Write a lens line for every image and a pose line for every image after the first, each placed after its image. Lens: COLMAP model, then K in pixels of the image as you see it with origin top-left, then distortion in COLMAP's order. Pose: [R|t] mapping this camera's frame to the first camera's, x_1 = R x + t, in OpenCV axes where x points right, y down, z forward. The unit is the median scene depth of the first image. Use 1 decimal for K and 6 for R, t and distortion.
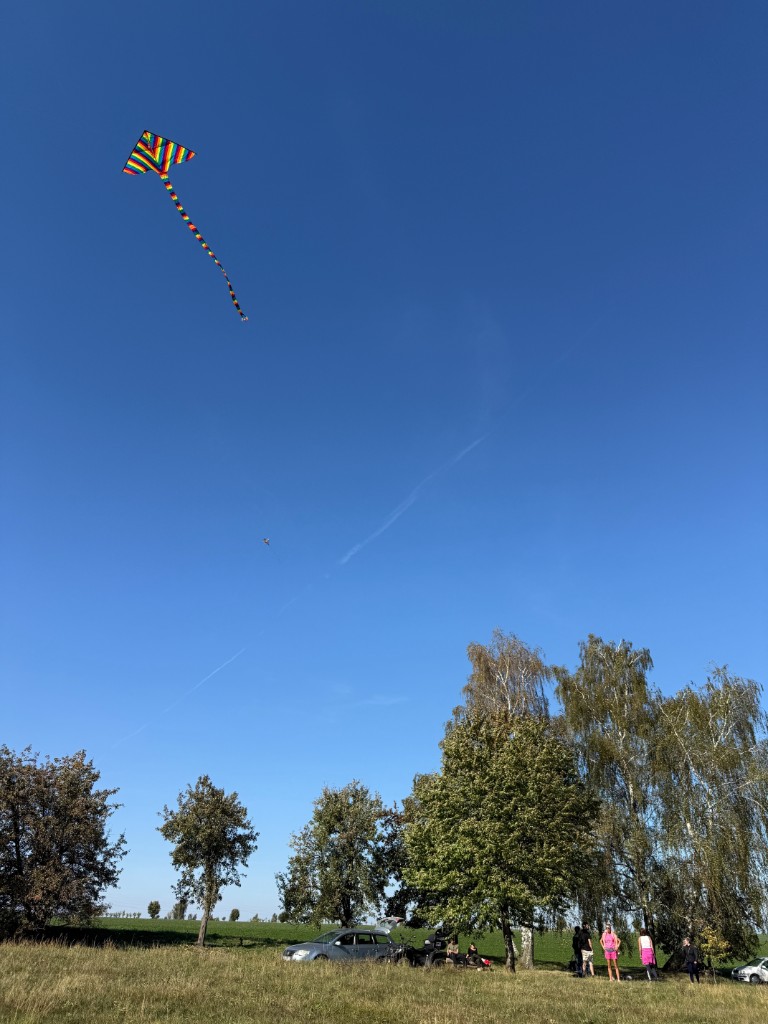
lens RADIAL K [[713.8, 0, 385.8], [0, 713.8, 515.1], [0, 0, 1]] dist [0.006568, -0.002597]
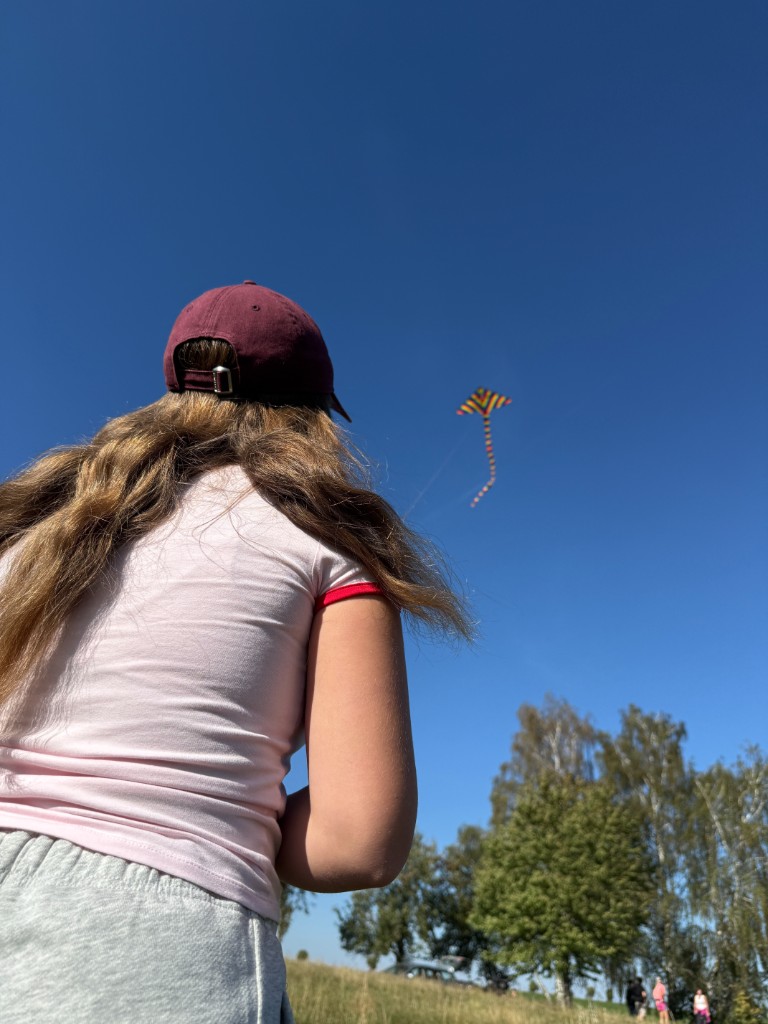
lens RADIAL K [[713.8, 0, 382.2], [0, 713.8, 509.3], [0, 0, 1]] dist [0.006568, -0.002597]
pose [[0.996815, 0.077823, -0.017415, -0.120518], [-0.078711, 0.995209, -0.057999, -0.042598], [0.012818, 0.059185, 0.998165, -0.121532]]
